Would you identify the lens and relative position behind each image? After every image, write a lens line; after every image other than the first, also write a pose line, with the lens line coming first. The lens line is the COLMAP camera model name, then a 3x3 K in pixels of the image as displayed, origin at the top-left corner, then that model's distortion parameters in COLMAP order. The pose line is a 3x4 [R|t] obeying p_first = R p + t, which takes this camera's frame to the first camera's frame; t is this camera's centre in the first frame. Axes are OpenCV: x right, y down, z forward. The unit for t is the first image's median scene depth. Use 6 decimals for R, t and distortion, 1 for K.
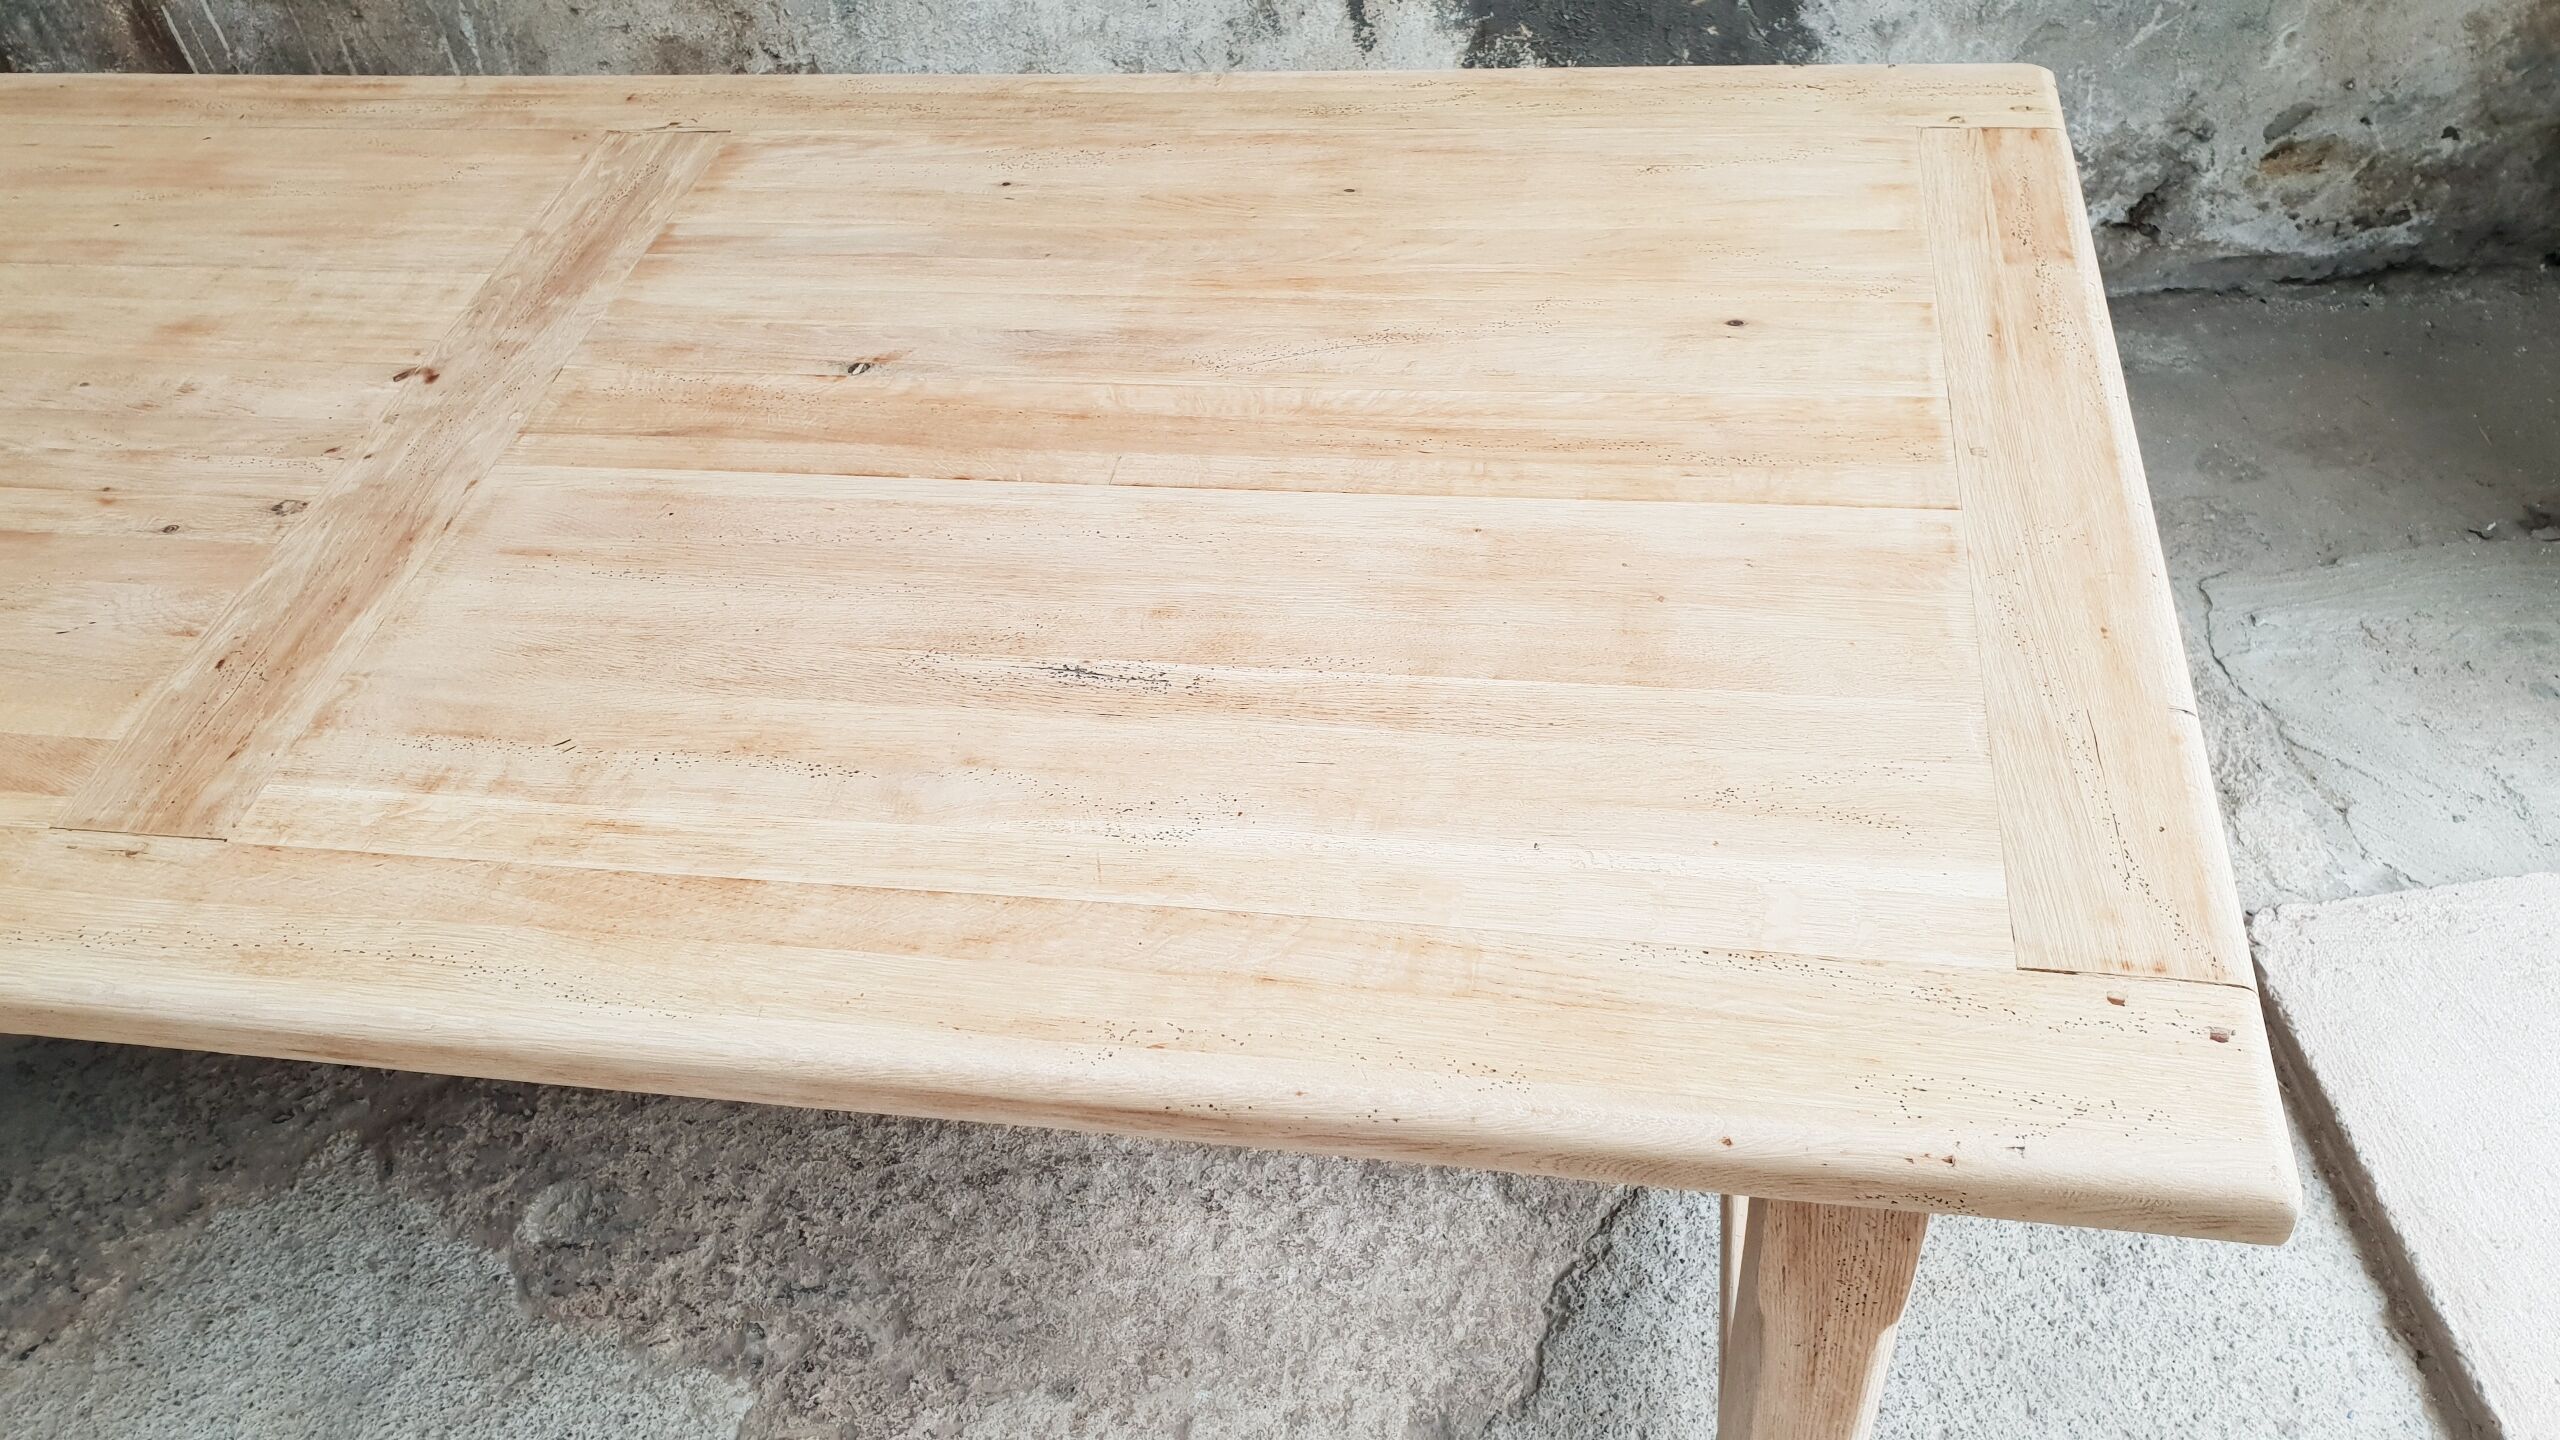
lens RADIAL K [[2005.5, 0, 1276.9], [0, 2005.5, 699.8], [0, 0, 1]] dist [-0.001739, 0.019464]
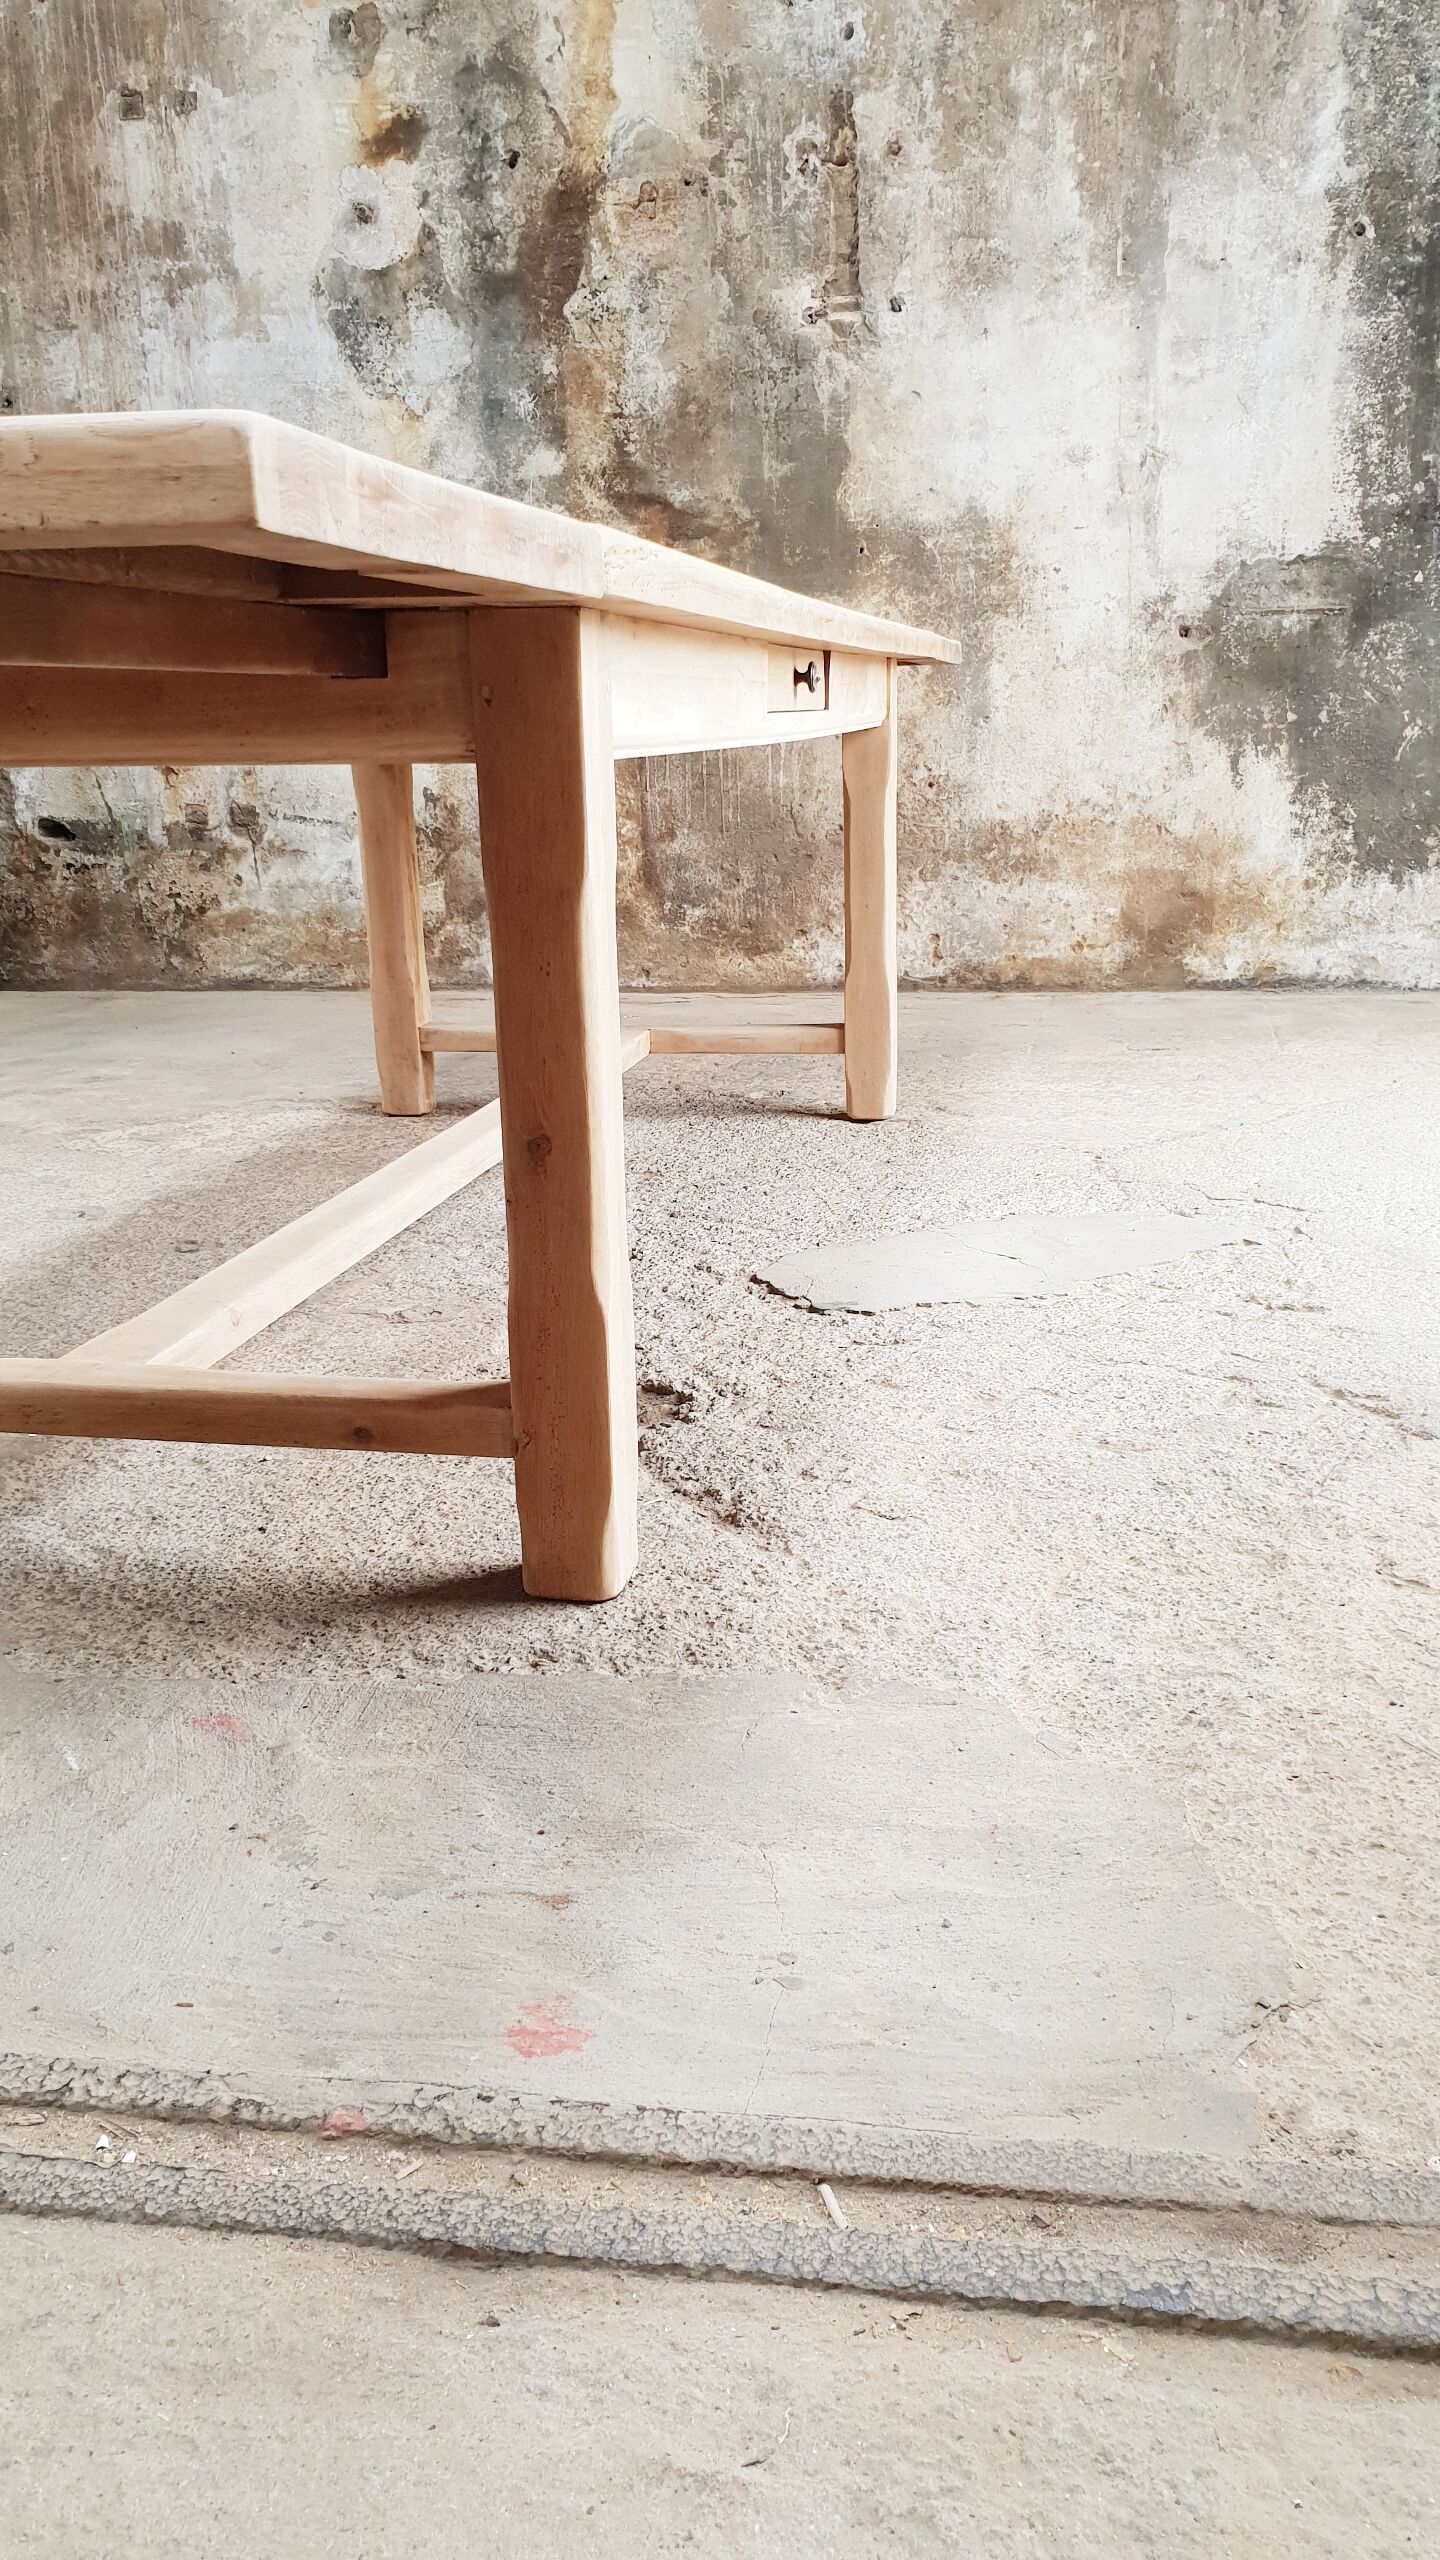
lens RADIAL K [[2005.5, 0, 751.9], [0, 2005.5, 1269.6], [0, 0, 1]] dist [-0.001739, 0.019464]
pose [[0.971255, 0.119263, -0.206011, 0.056983], [-0.202289, 0.869701, -0.450221, 1.348149], [0.125473, 0.478953, 0.868827, -0.647005]]
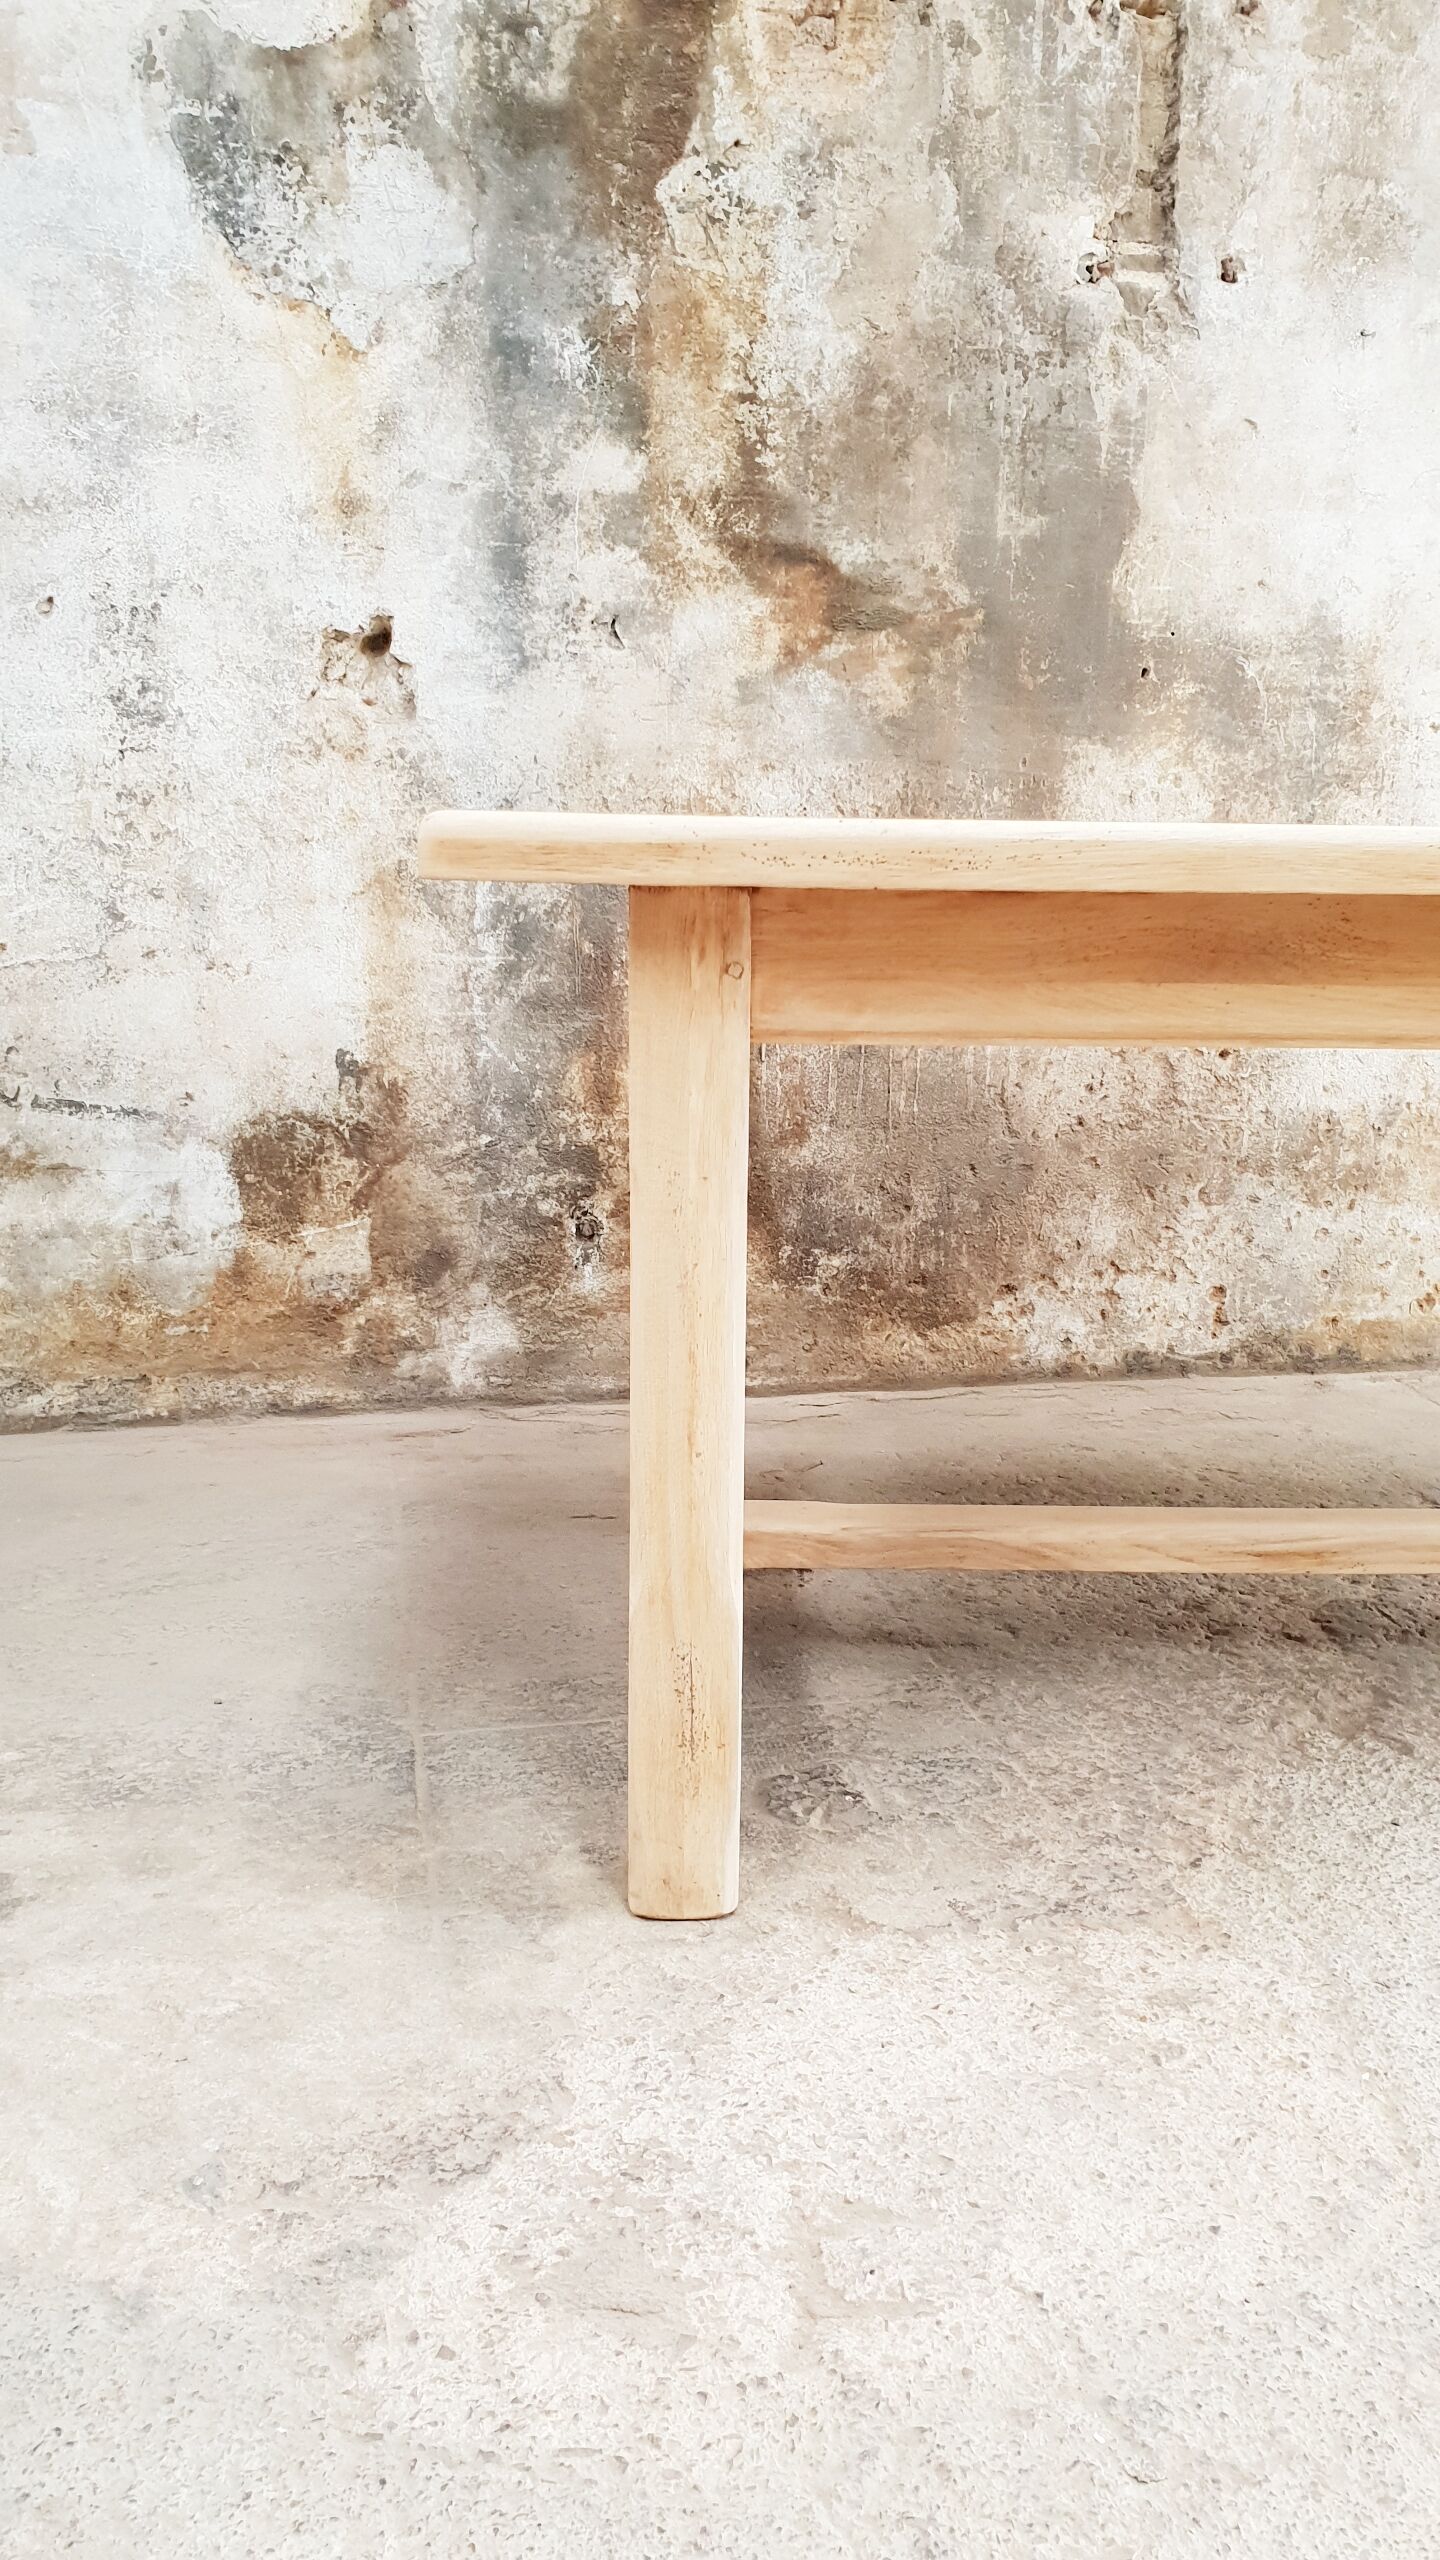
lens RADIAL K [[2005.5, 0, 746.9], [0, 2005.5, 1299.2], [0, 0, 1]] dist [-0.001739, 0.019464]
pose [[0.977174, 0.055951, 0.204941, -1.013125], [0.061042, 0.850066, -0.523127, 0.566464], [-0.203483, 0.523696, 0.827247, 0.191711]]
